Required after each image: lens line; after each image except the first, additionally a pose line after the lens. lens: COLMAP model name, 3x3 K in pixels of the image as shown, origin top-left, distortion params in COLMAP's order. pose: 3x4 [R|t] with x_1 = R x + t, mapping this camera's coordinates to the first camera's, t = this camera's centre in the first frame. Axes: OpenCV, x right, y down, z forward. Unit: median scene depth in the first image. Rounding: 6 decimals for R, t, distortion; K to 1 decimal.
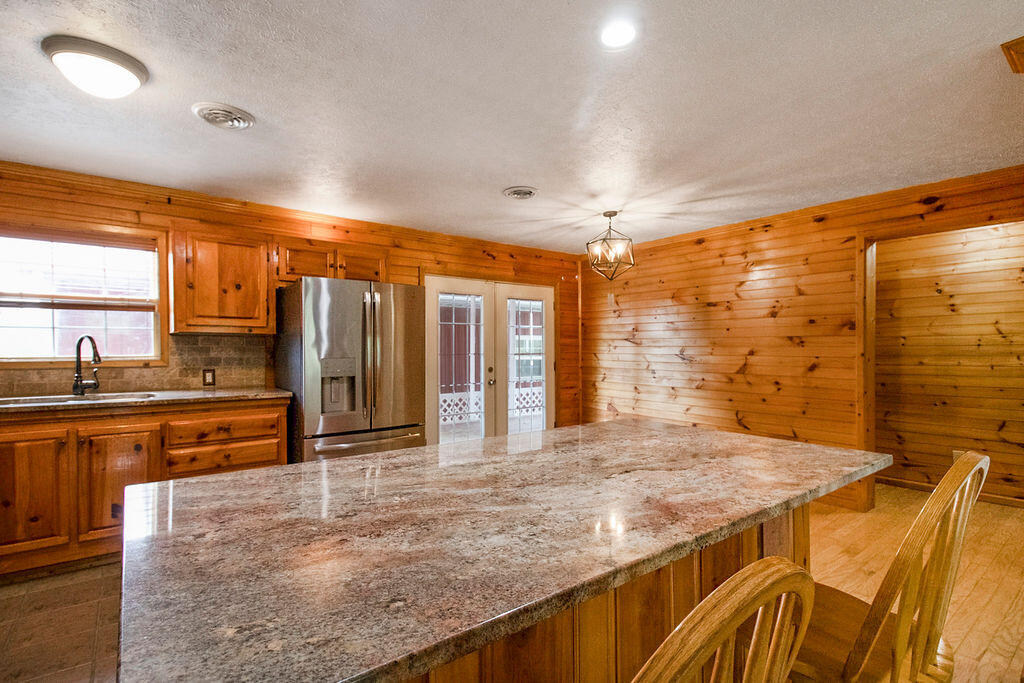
lens RADIAL K [[480.3, 0, 511.0], [0, 480.3, 350.2], [0, 0, 1]] dist [0.002916, -0.003768]
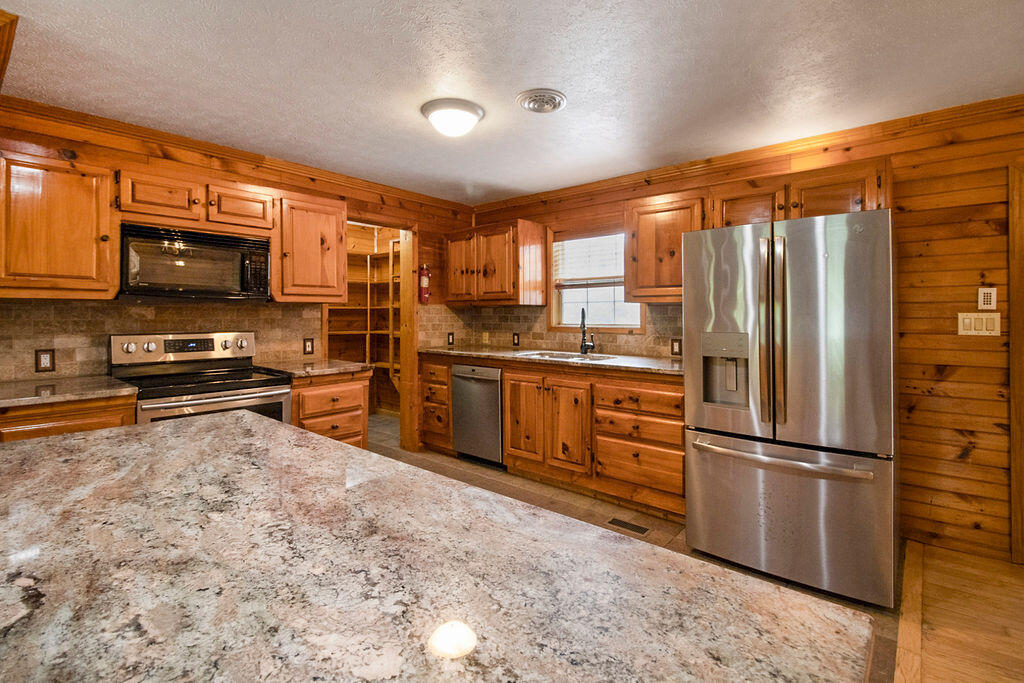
lens RADIAL K [[480.3, 0, 520.2], [0, 480.3, 314.1], [0, 0, 1]] dist [0.002916, -0.003768]
pose [[0.207809, 0.001904, -0.978167, 0.304351], [-0.005554, 0.999984, 0.000766, -0.011672], [0.978154, 0.005273, 0.207817, 0.517807]]
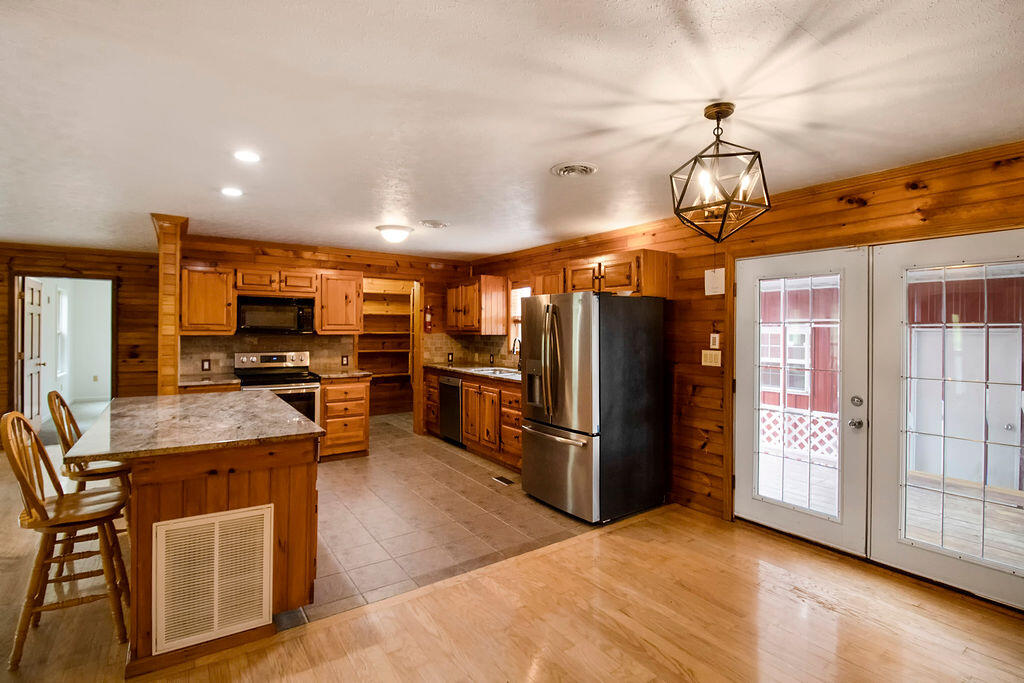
lens RADIAL K [[480.3, 0, 508.0], [0, 480.3, 328.3], [0, 0, 1]] dist [0.002916, -0.003768]
pose [[-0.054801, 0.000948, -0.998497, 0.863745], [-0.013520, 0.999907, 0.001691, -0.064781], [0.998406, 0.013593, -0.054783, 0.972497]]
